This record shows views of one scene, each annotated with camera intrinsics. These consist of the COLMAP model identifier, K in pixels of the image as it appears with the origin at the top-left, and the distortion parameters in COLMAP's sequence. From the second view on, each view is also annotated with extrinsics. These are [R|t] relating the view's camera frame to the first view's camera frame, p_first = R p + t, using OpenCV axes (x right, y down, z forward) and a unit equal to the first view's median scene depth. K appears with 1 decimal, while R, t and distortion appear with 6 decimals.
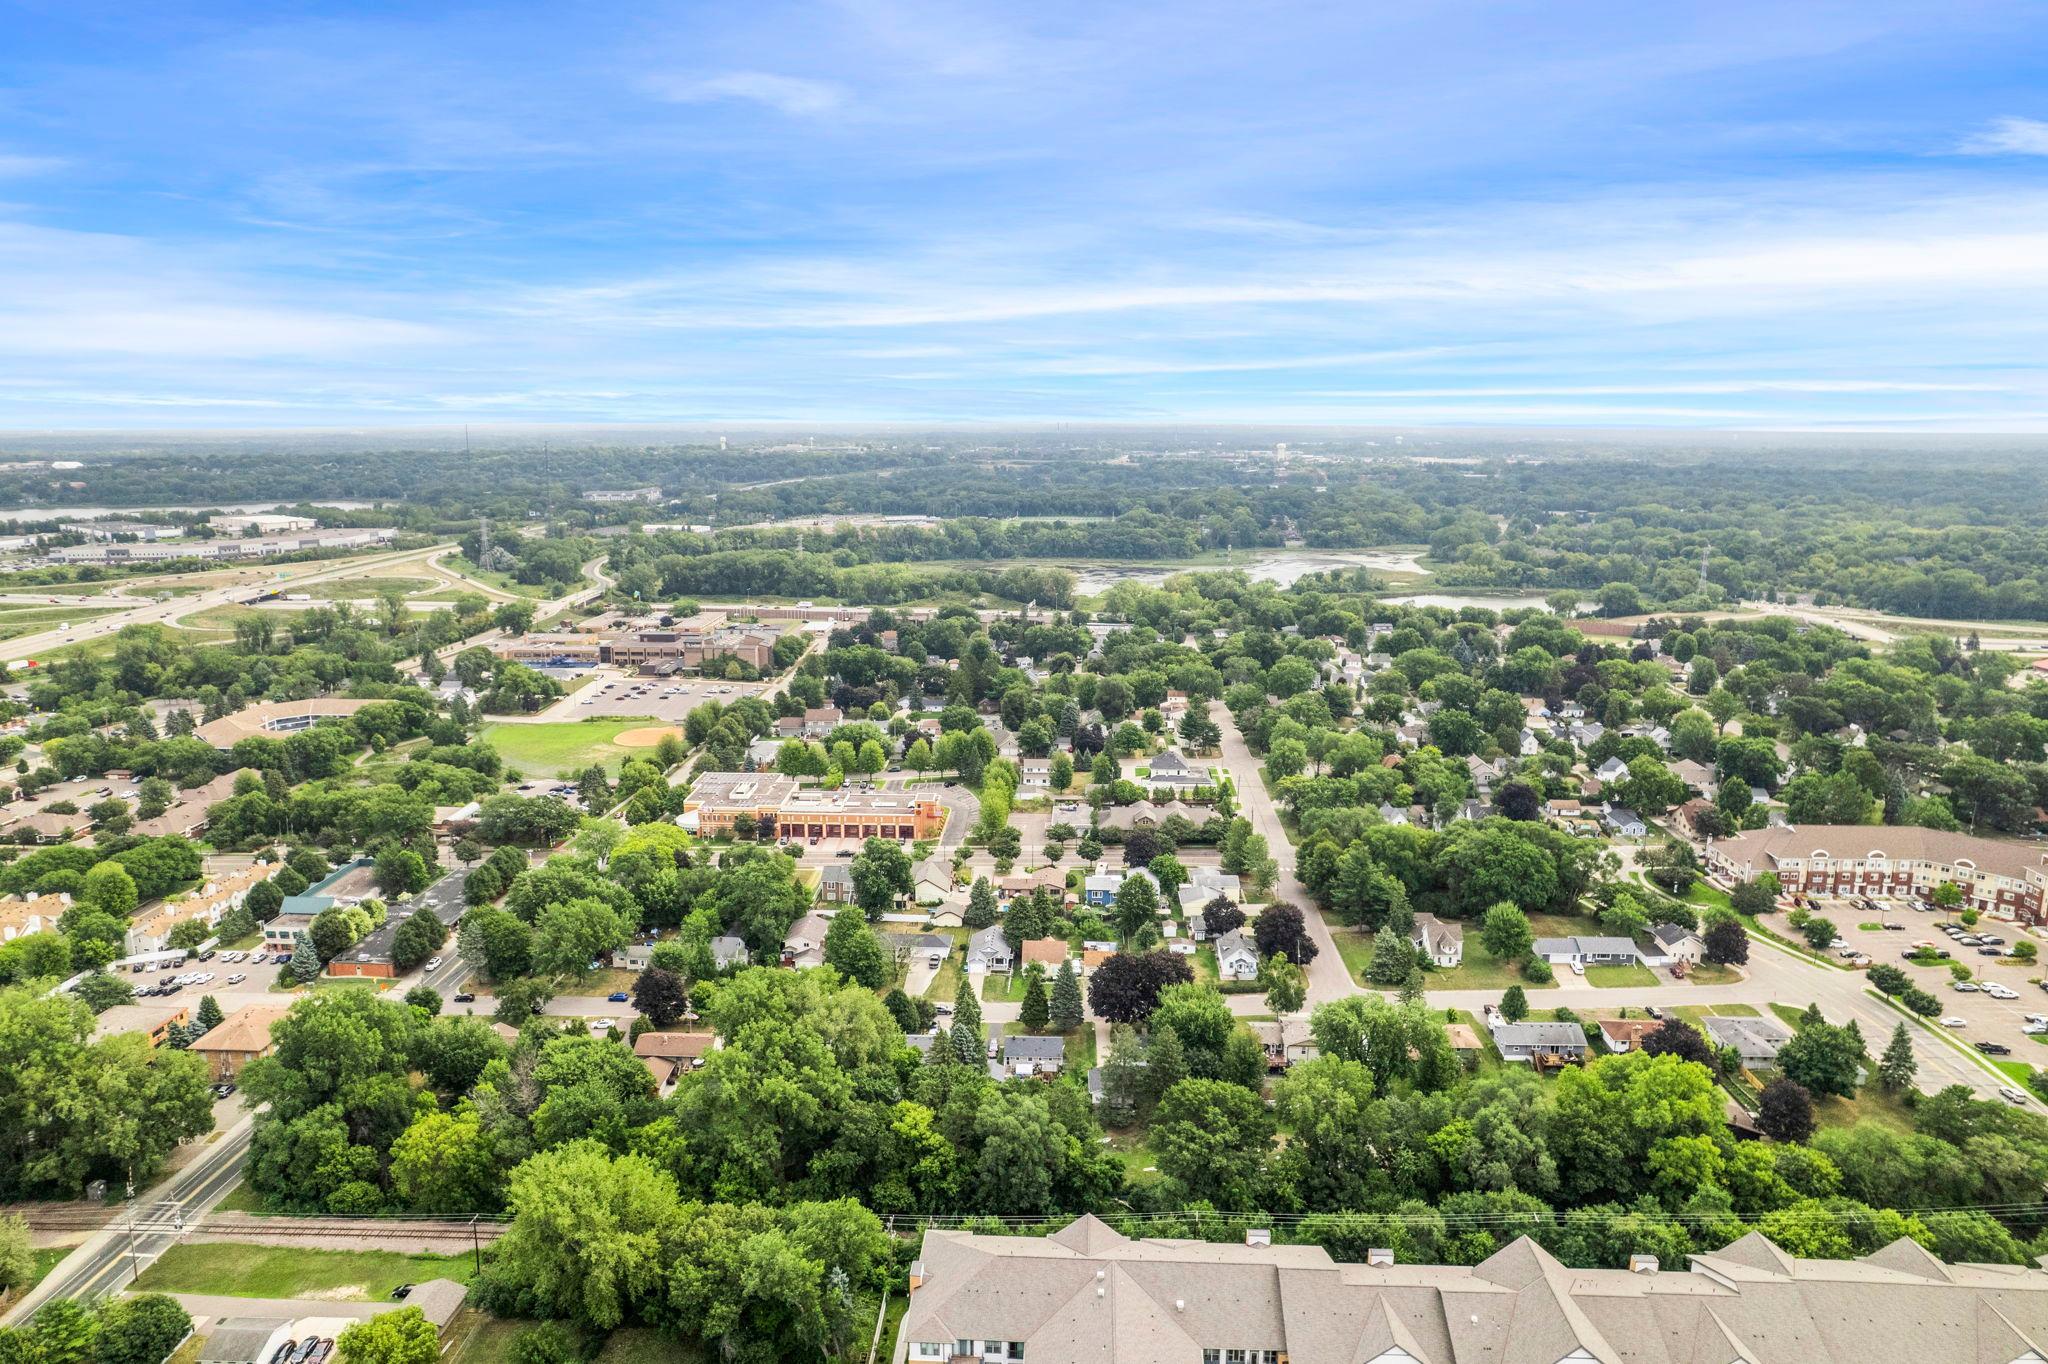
lens RADIAL K [[1318.4, 0, 1003.1], [0, 1318.4, 723.0], [0, 0, 1]] dist [-0.072663, 0.061058]
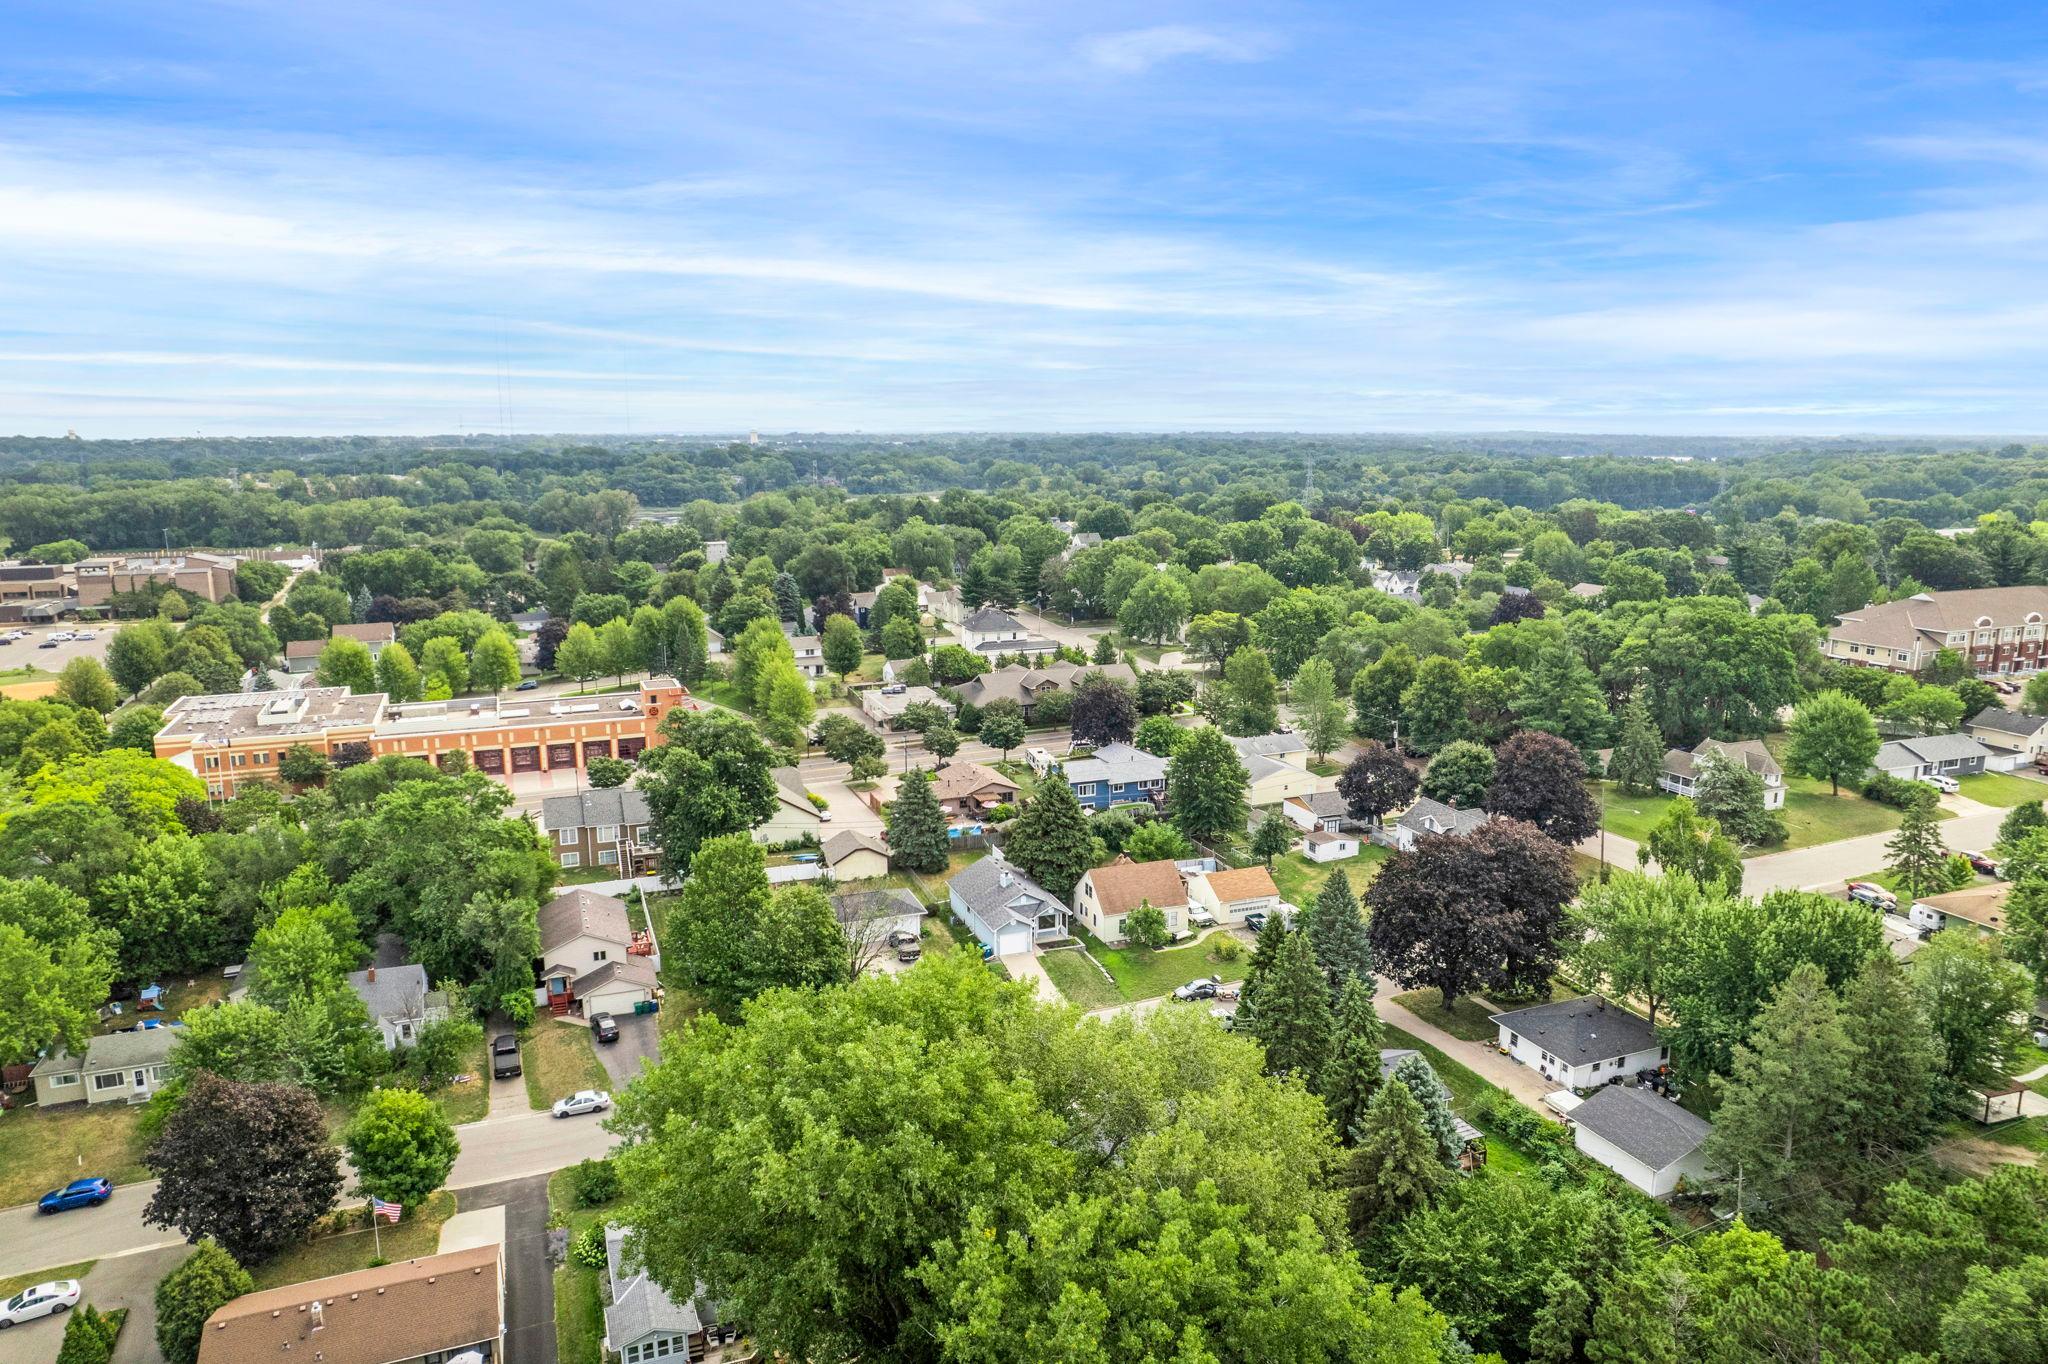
lens RADIAL K [[1318.4, 0, 1026.3], [0, 1318.4, 675.2], [0, 0, 1]] dist [-0.072663, 0.061058]
pose [[0.910504, -0.076993, 0.406270, -0.175053], [0.093002, 0.995469, -0.019777, 0.095273], [-0.402906, 0.055791, 0.913539, 0.531595]]
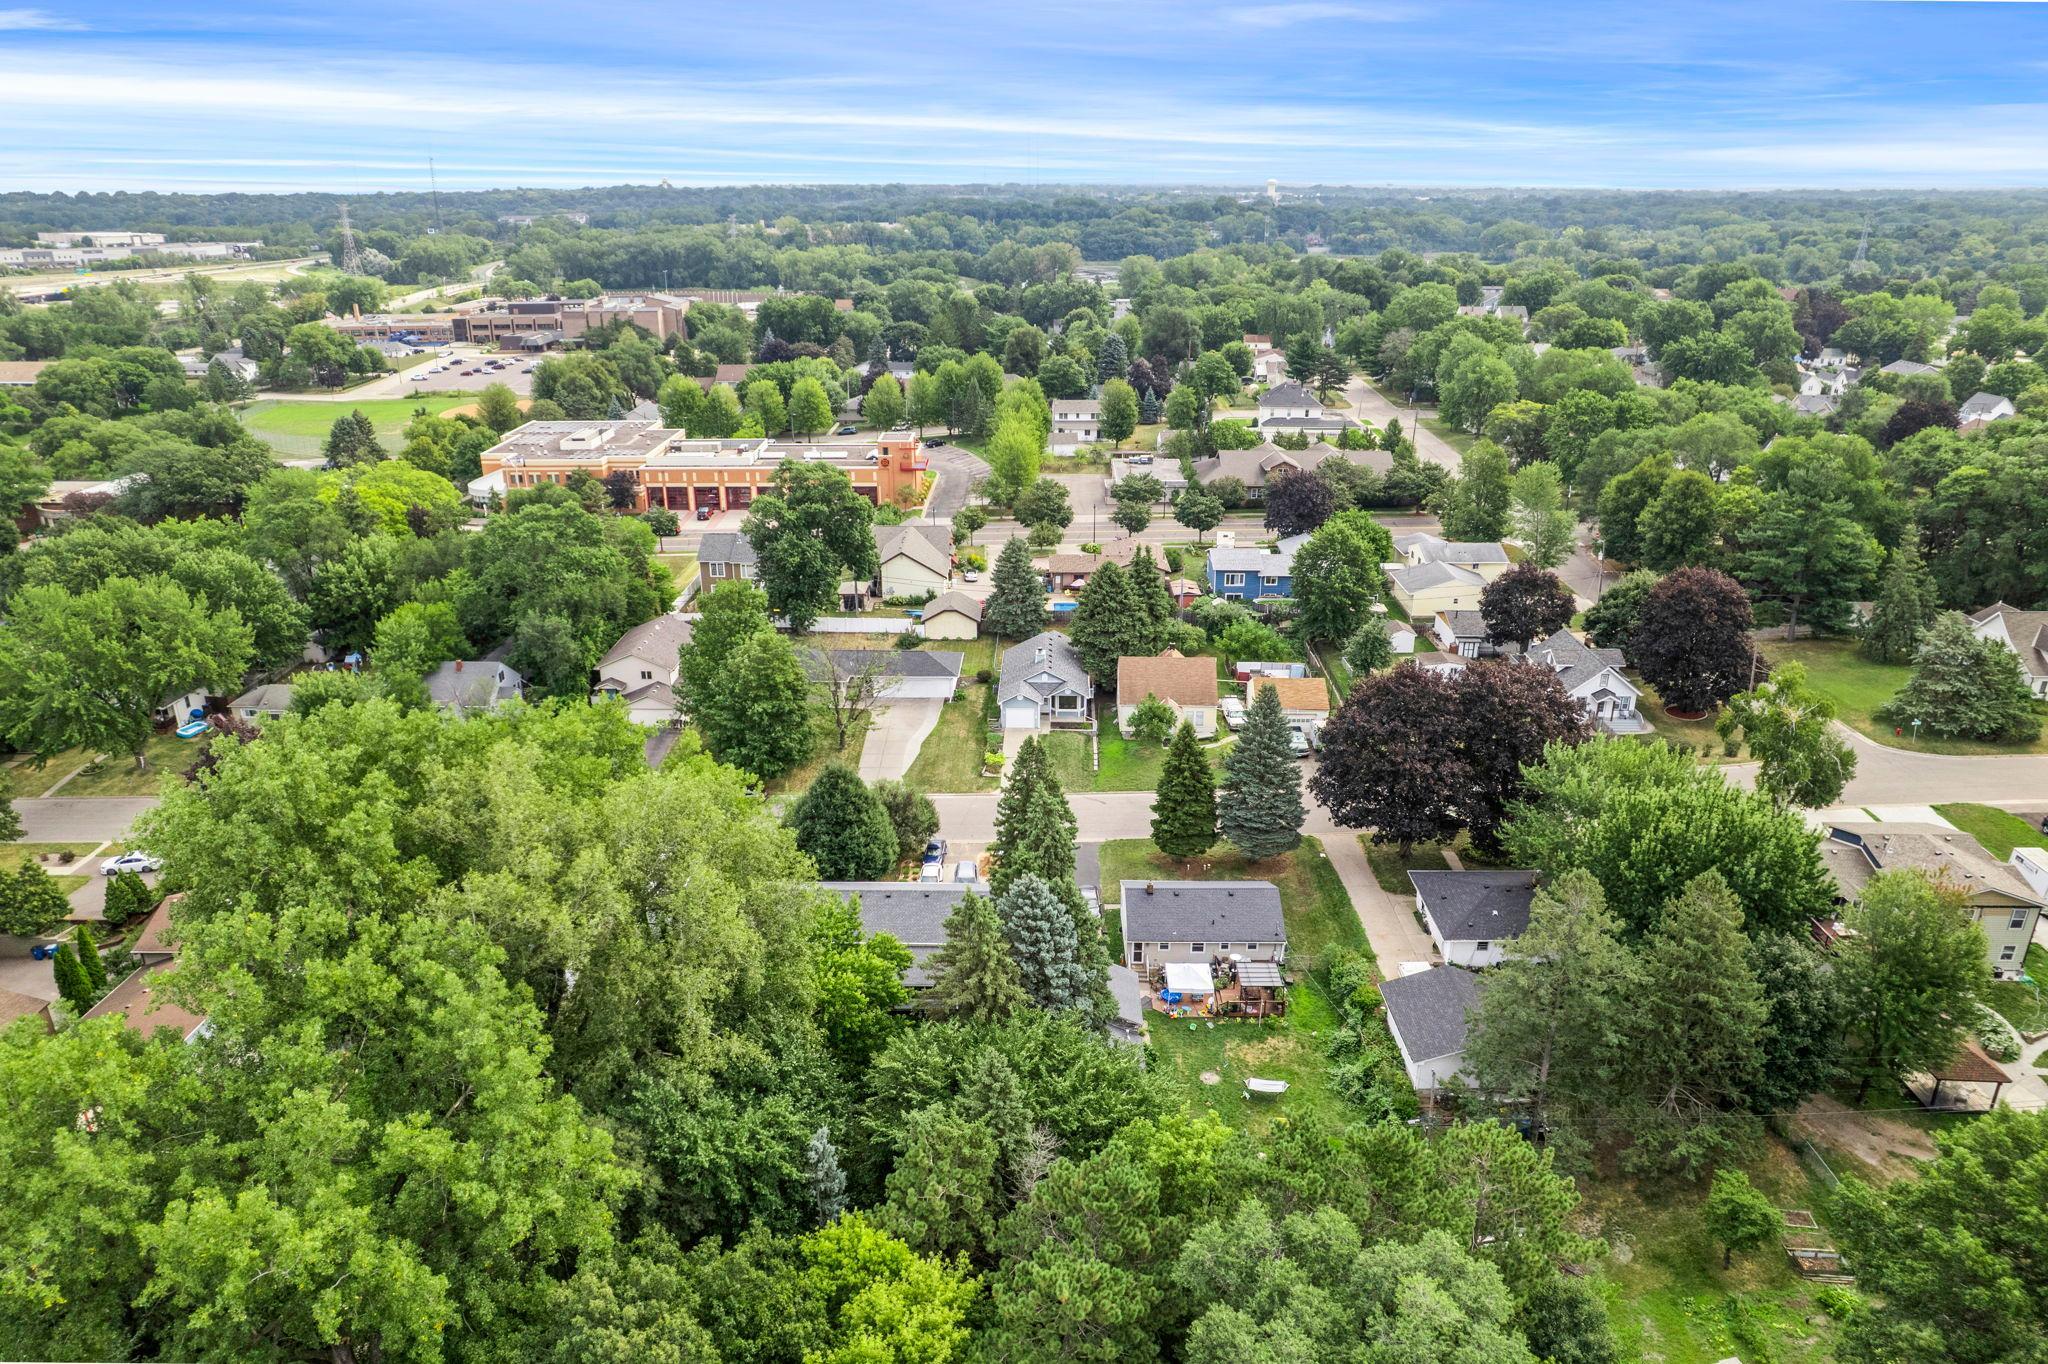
lens RADIAL K [[1318.4, 0, 1018.3], [0, 1318.4, 727.2], [0, 0, 1]] dist [-0.072663, 0.061058]
pose [[0.999350, -0.014597, 0.032963, -0.032595], [0.008716, 0.985061, 0.171984, 0.101809], [-0.034981, -0.171585, 0.984548, 0.504376]]
